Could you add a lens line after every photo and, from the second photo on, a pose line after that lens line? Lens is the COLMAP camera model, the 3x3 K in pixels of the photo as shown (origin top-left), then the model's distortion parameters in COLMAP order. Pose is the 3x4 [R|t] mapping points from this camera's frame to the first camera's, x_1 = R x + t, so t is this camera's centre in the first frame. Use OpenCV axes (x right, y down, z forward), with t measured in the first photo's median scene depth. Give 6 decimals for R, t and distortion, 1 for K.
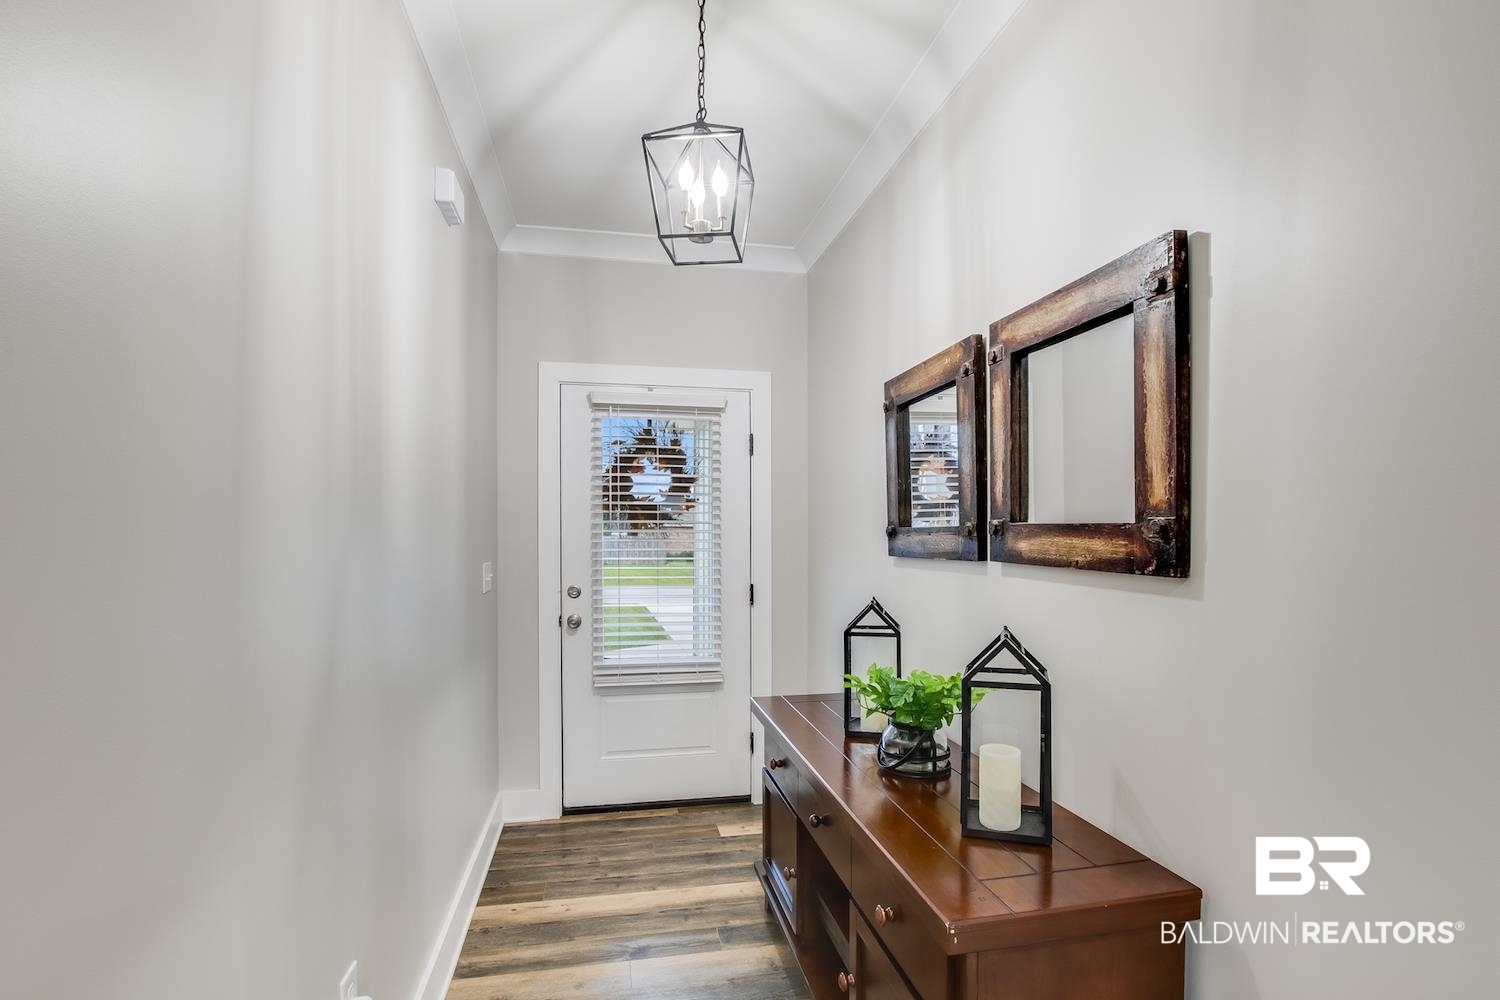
lens RADIAL K [[699.0, 0, 746.5], [0, 699.0, 504.6], [0, 0, 1]] dist [0.000853, -0.000003]
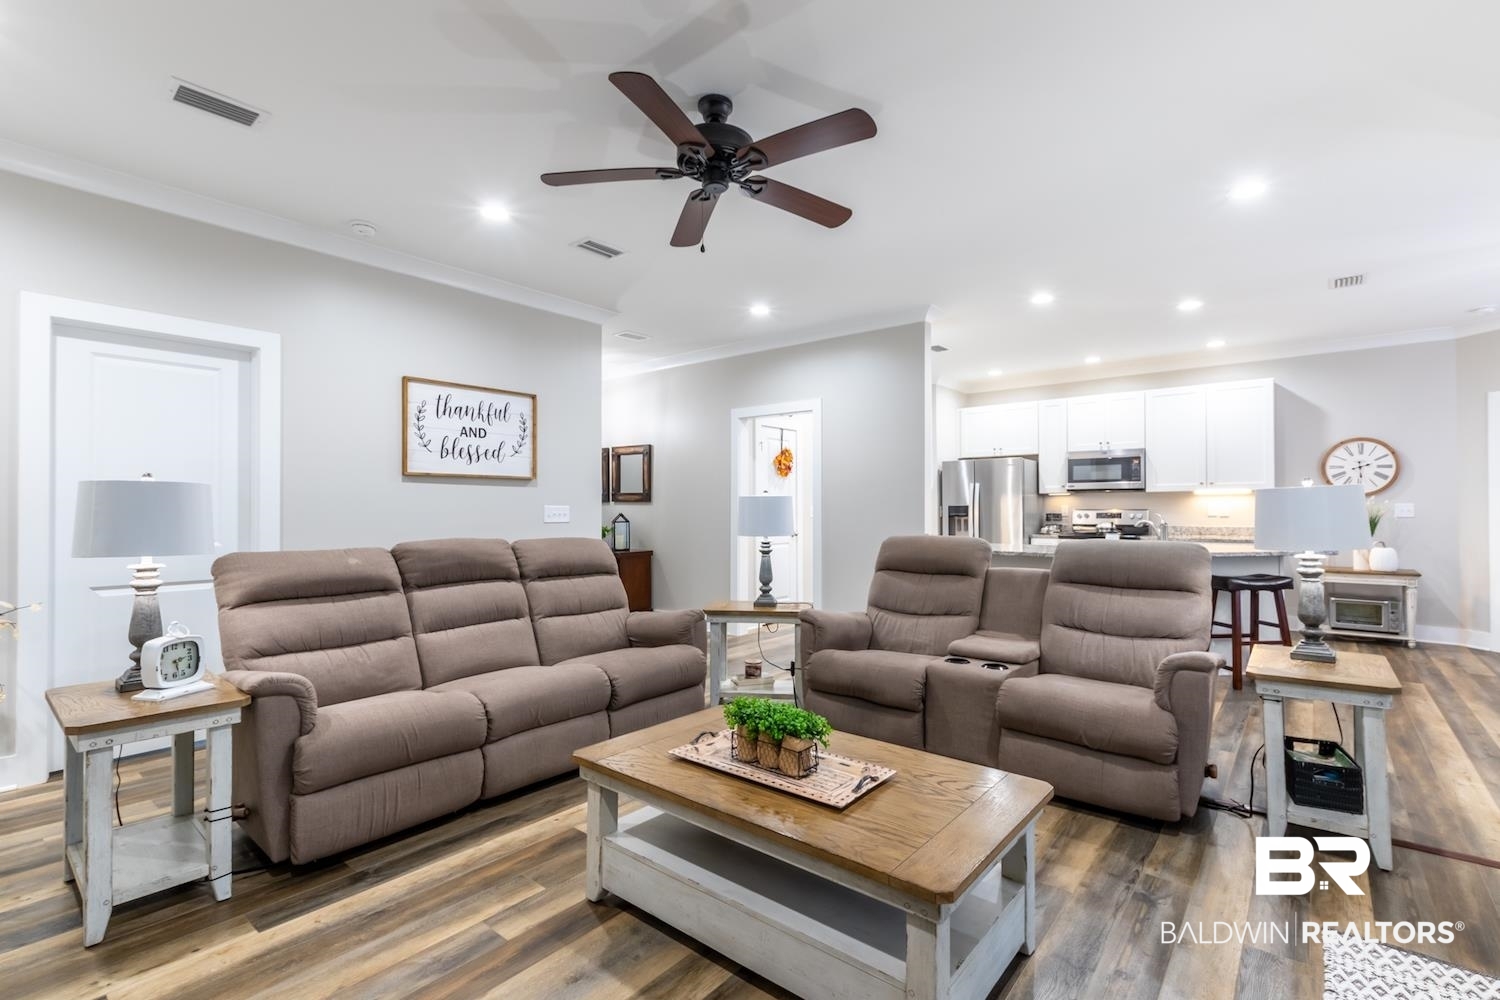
lens RADIAL K [[699.0, 0, 746.5], [0, 699.0, 504.6], [0, 0, 1]] dist [0.000853, -0.000003]
pose [[0.778650, 0.003299, 0.627450, -1.934123], [-0.024456, 0.999386, 0.025094, -0.037290], [-0.626982, -0.034885, 0.778253, -3.260299]]
